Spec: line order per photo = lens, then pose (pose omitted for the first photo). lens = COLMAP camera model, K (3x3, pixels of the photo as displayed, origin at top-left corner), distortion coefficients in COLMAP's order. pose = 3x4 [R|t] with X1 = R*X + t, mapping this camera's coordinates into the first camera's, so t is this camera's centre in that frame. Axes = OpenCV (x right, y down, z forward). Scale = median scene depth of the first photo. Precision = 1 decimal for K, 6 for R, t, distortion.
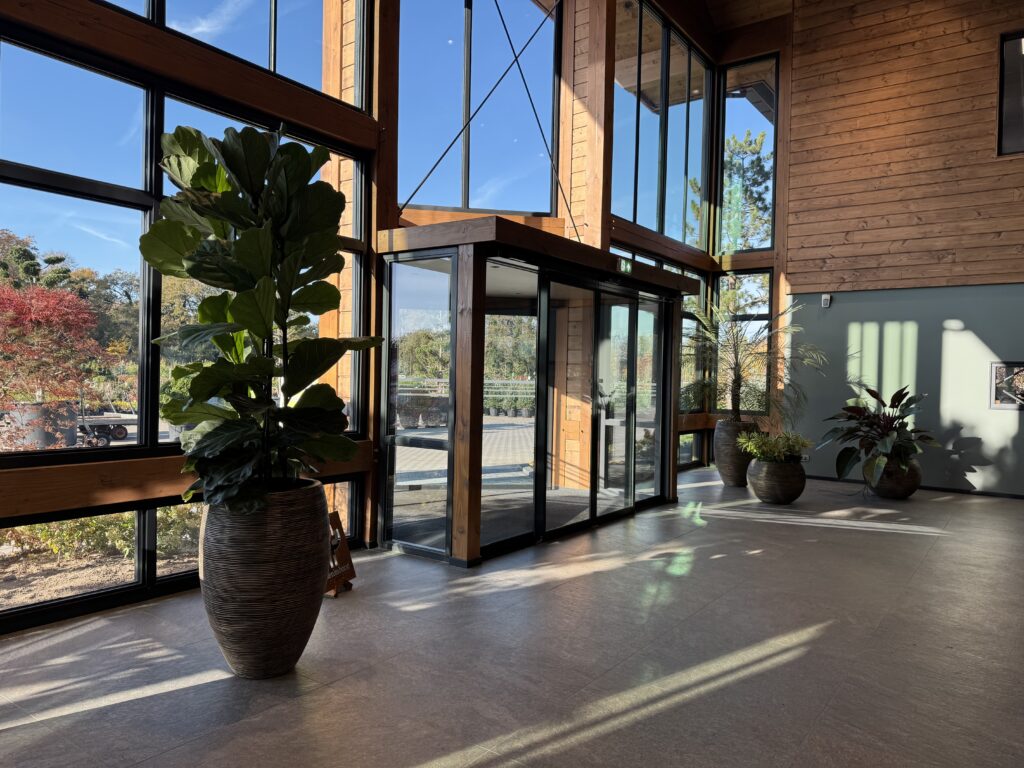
lens RADIAL K [[723.5, 0, 512.0], [0, 723.5, 384.0], [0, 0, 1]] dist [0.077193, -0.118487]
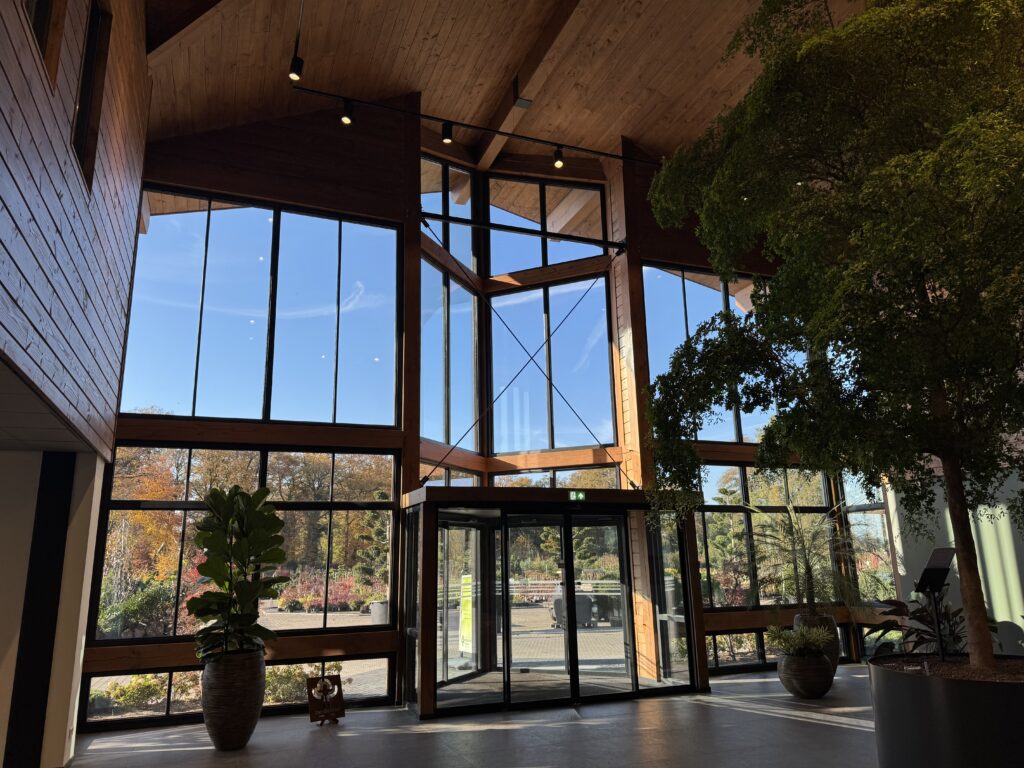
lens RADIAL K [[723.5, 0, 512.0], [0, 723.5, 384.0], [0, 0, 1]] dist [0.077193, -0.118487]
pose [[0.842463, -0.169086, -0.511533, 0.596093], [0.037697, 0.965647, -0.257108, -0.015986], [0.537434, 0.197321, 0.819896, -0.170948]]
